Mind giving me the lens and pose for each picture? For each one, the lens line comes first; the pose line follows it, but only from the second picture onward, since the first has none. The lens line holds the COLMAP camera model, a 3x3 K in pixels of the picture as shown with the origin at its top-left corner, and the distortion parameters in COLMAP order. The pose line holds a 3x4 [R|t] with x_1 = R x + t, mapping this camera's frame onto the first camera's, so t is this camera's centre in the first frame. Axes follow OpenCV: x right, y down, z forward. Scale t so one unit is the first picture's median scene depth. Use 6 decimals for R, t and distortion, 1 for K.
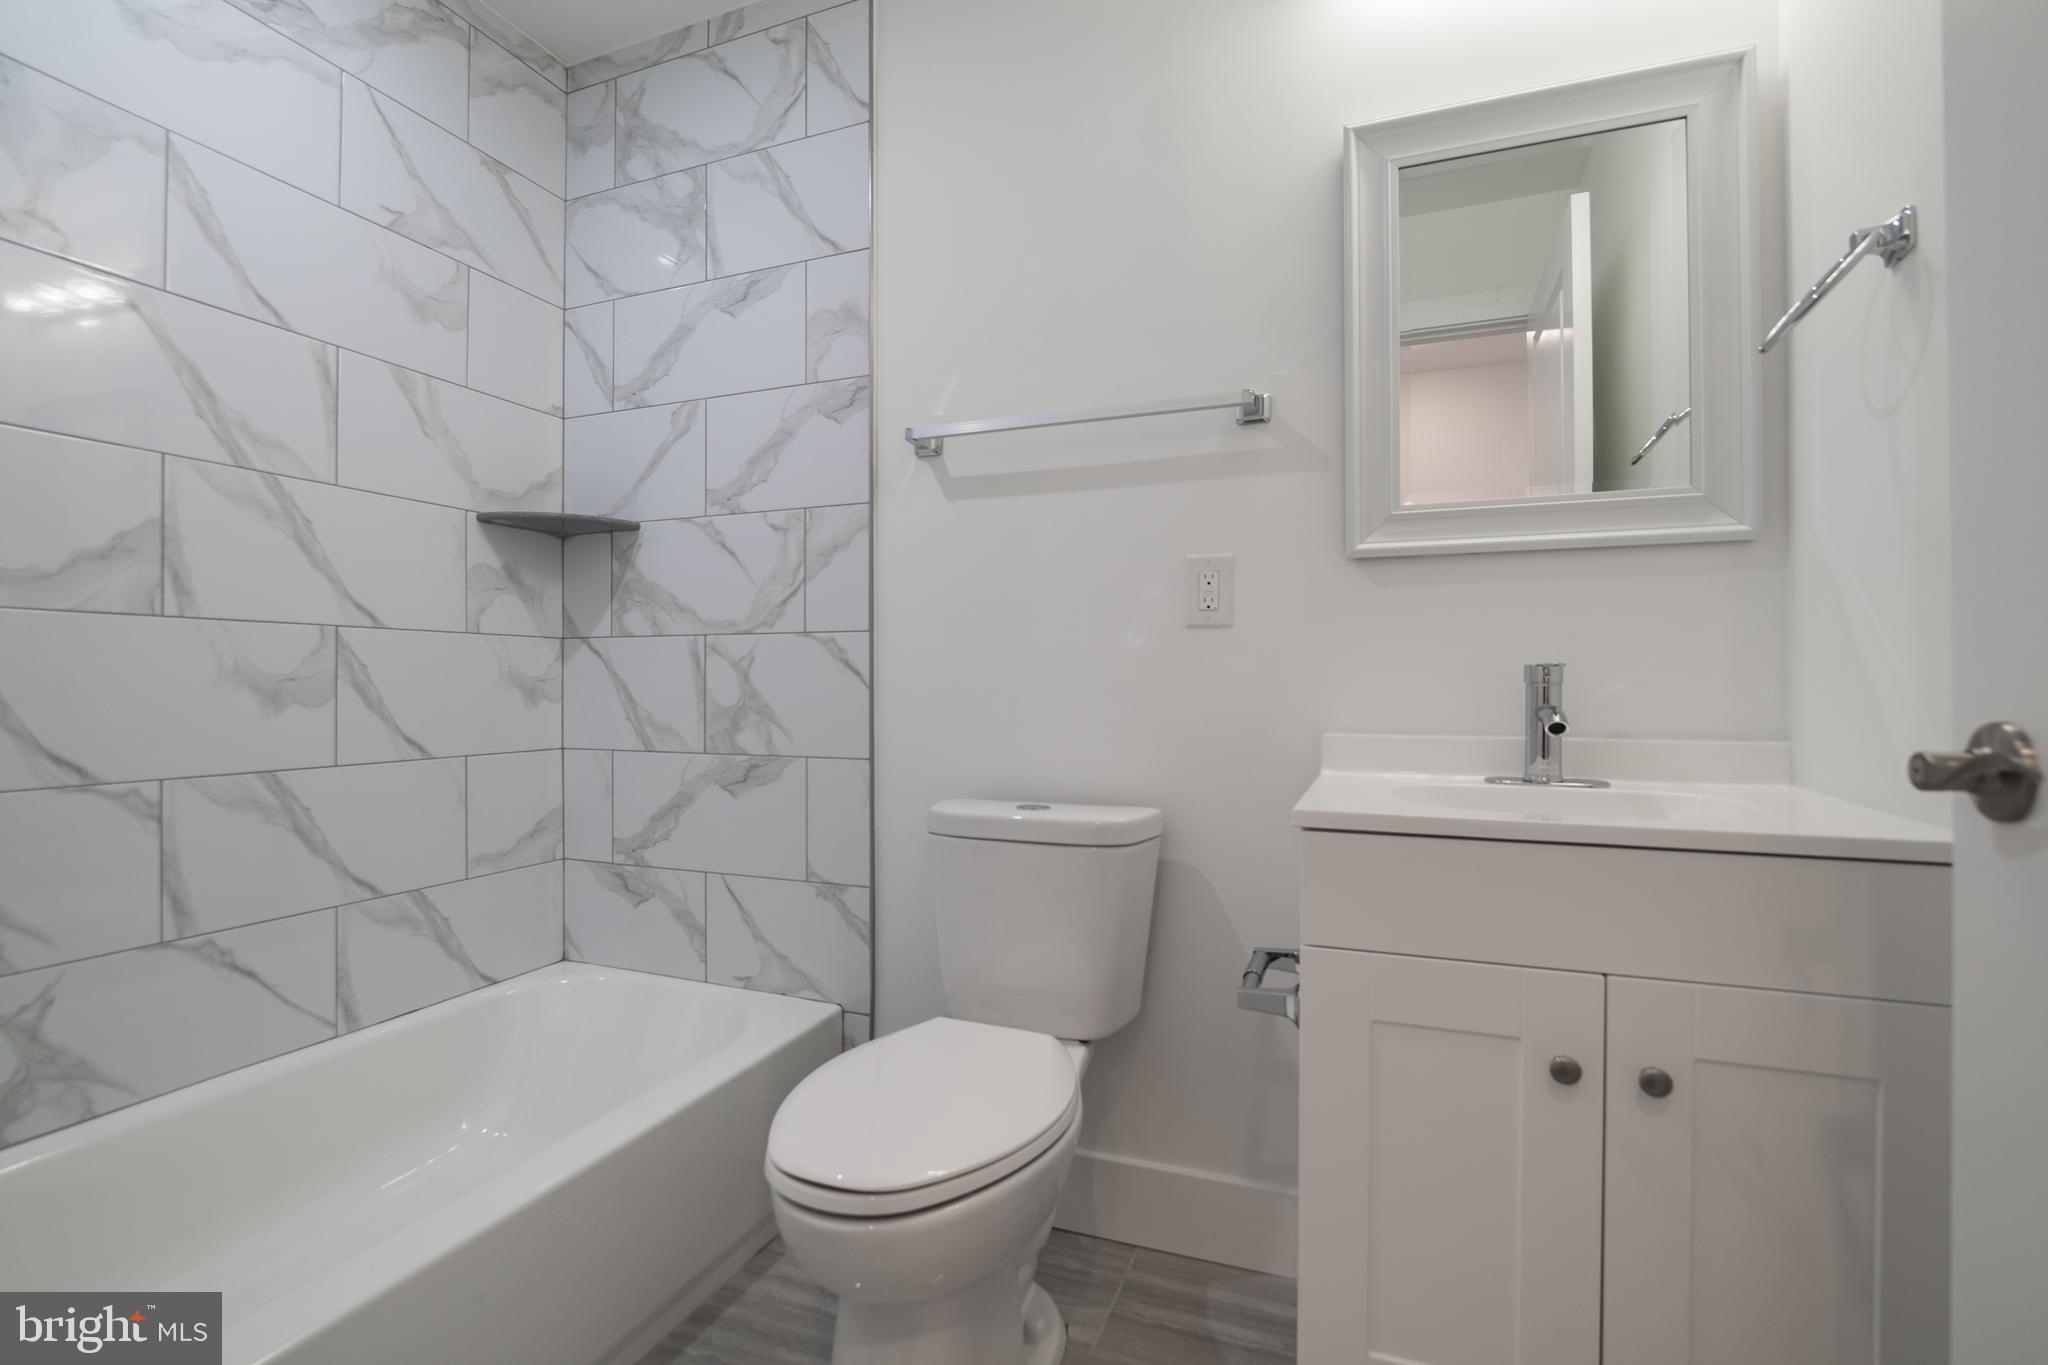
lens RADIAL K [[920.2, 0, 1039.1], [0, 920.2, 687.8], [0, 0, 1]] dist [-0.016074, 0.000064]
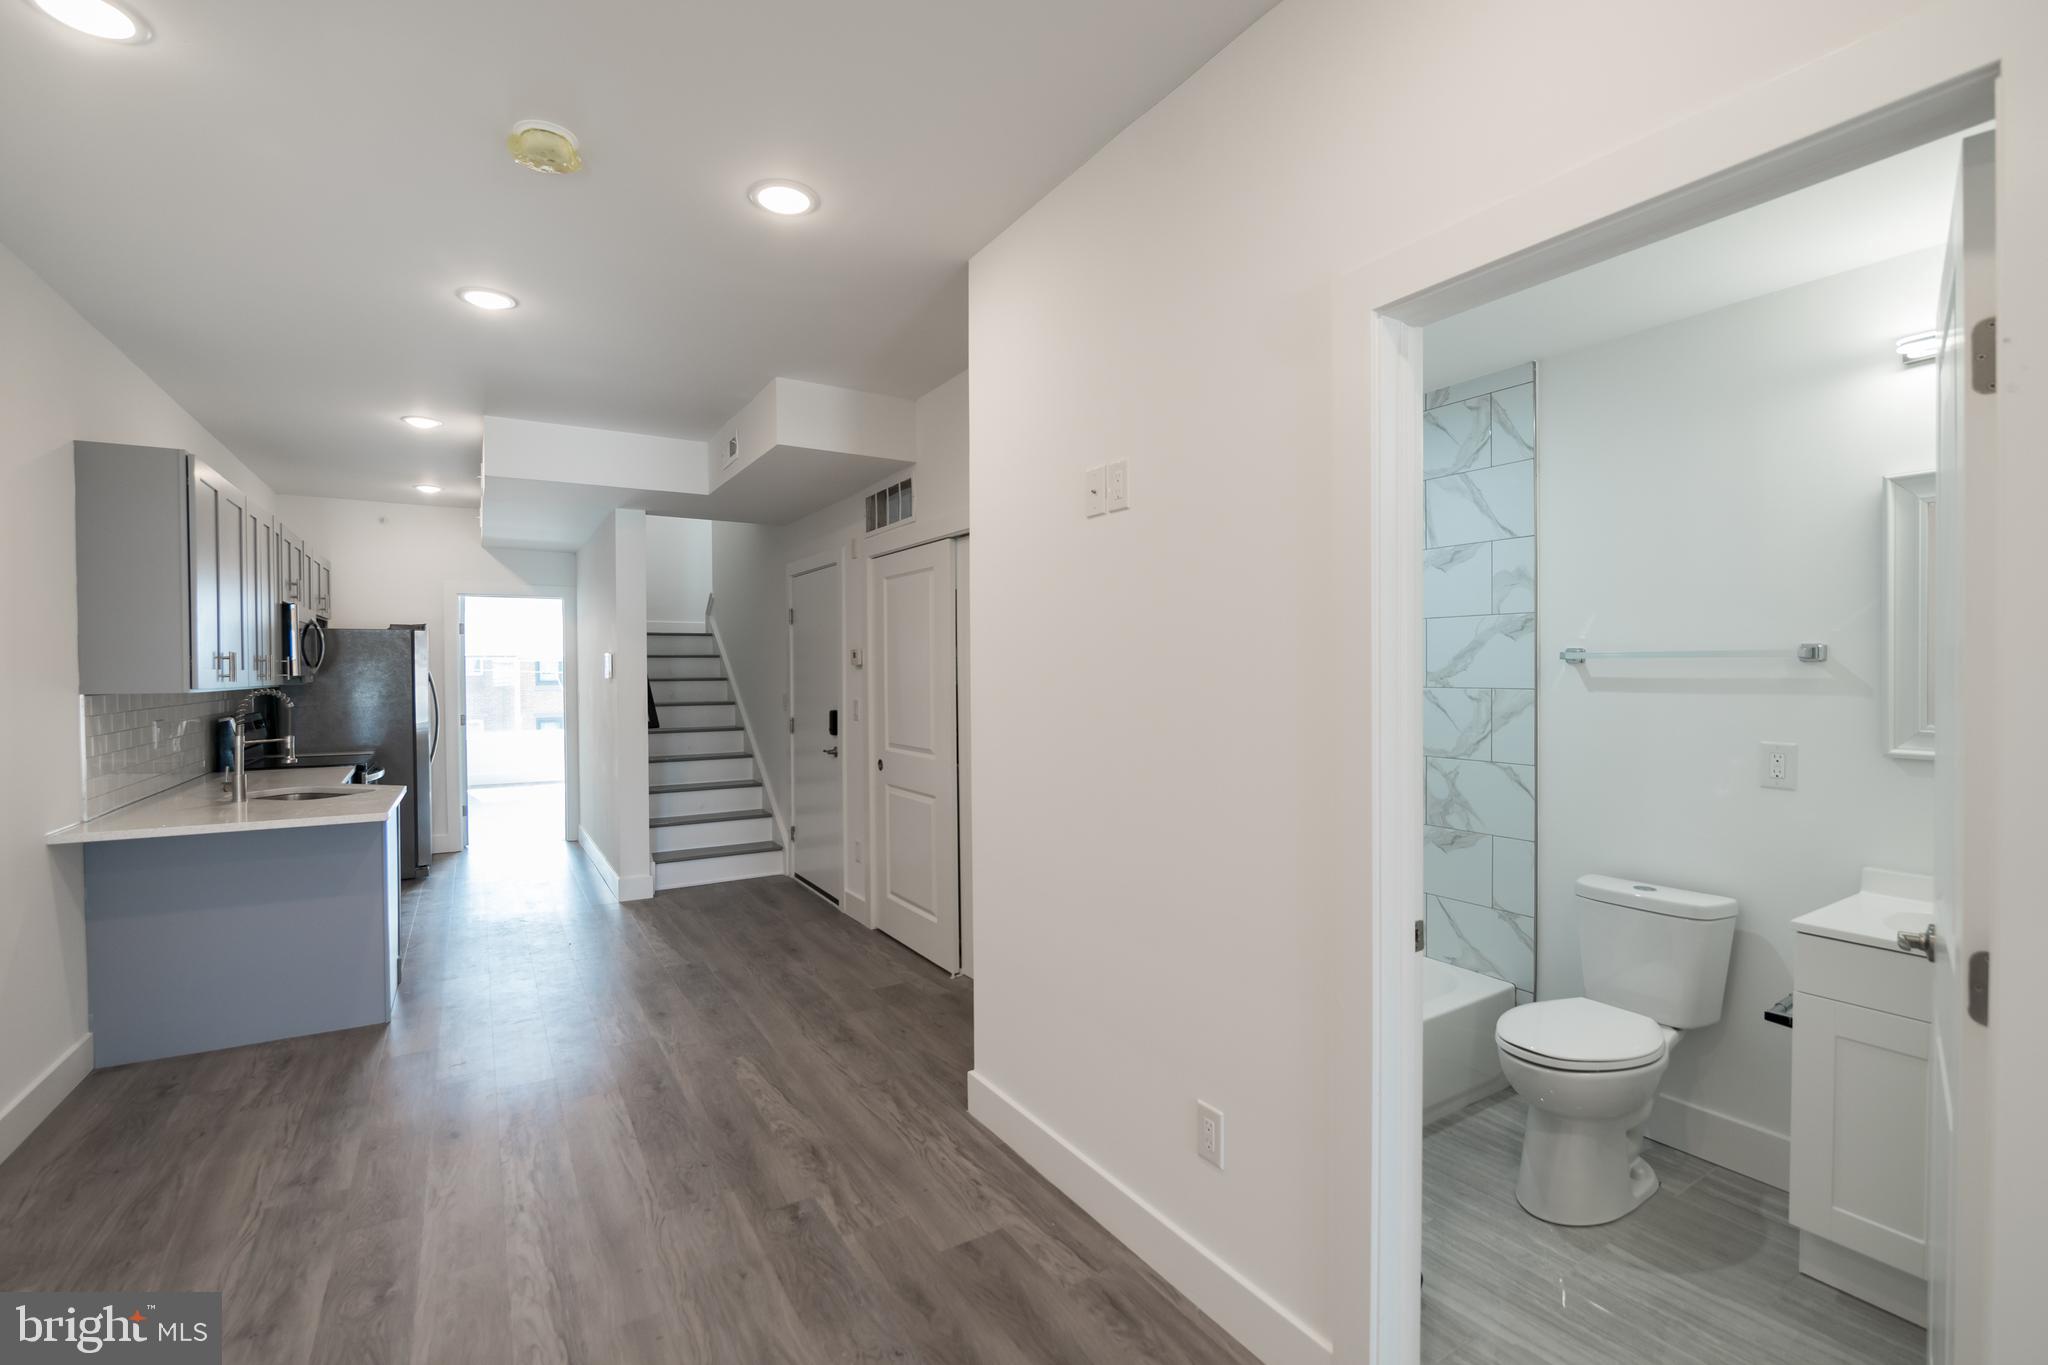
lens RADIAL K [[920.2, 0, 1039.1], [0, 920.2, 687.8], [0, 0, 1]] dist [-0.016074, 0.000064]
pose [[0.801176, 0.004548, -0.598411, 0.088684], [0.009266, 0.999757, 0.020004, -0.242508], [0.598357, -0.021572, 0.800939, -0.864118]]
